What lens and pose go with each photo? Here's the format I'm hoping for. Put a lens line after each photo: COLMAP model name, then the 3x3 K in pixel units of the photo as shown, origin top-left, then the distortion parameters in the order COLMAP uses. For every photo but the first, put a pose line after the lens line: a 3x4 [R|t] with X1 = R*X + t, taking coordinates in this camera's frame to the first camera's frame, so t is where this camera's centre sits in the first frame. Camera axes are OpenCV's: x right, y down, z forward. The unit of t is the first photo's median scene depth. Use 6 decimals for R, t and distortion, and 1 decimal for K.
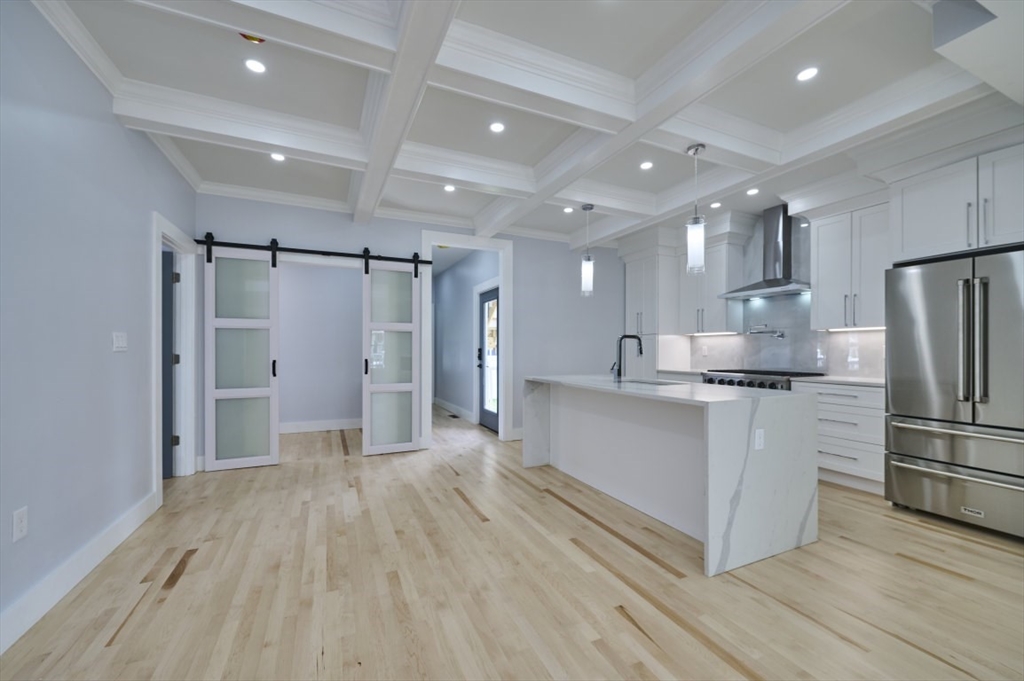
lens RADIAL K [[407.1, 0, 507.1], [0, 407.1, 348.0], [0, 0, 1]] dist [-0.001200, -0.000369]
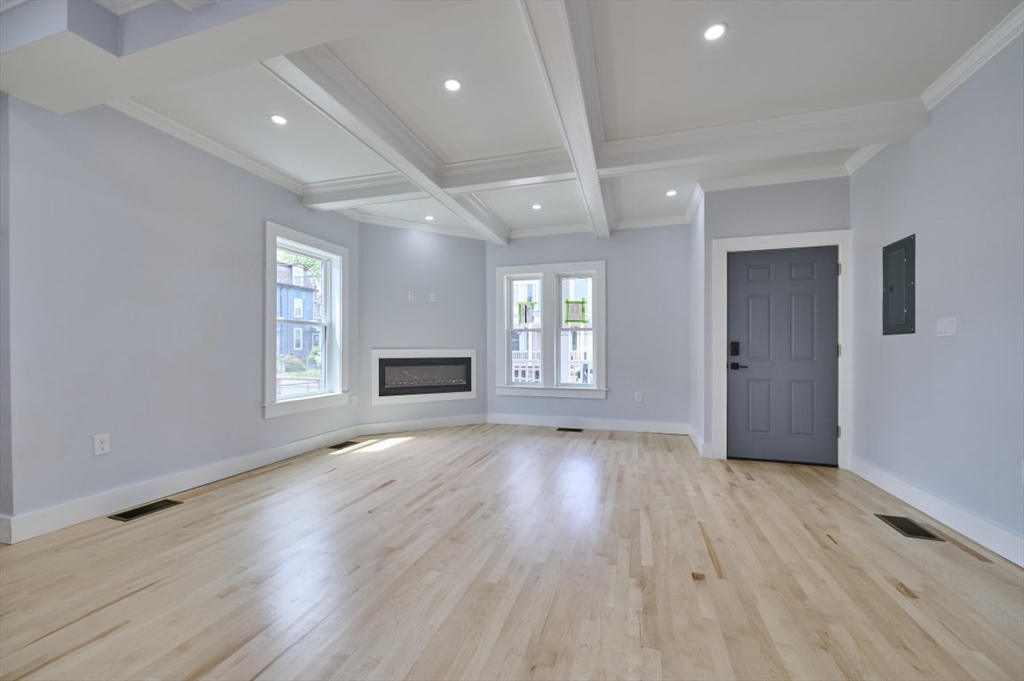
lens RADIAL K [[407.1, 0, 502.4], [0, 407.1, 347.3], [0, 0, 1]] dist [-0.001200, -0.000369]
pose [[-0.740995, 0.000760, 0.671510, -0.186133], [-0.005021, 0.999965, -0.006672, 0.025664], [-0.671492, -0.008316, -0.740966, 0.439056]]
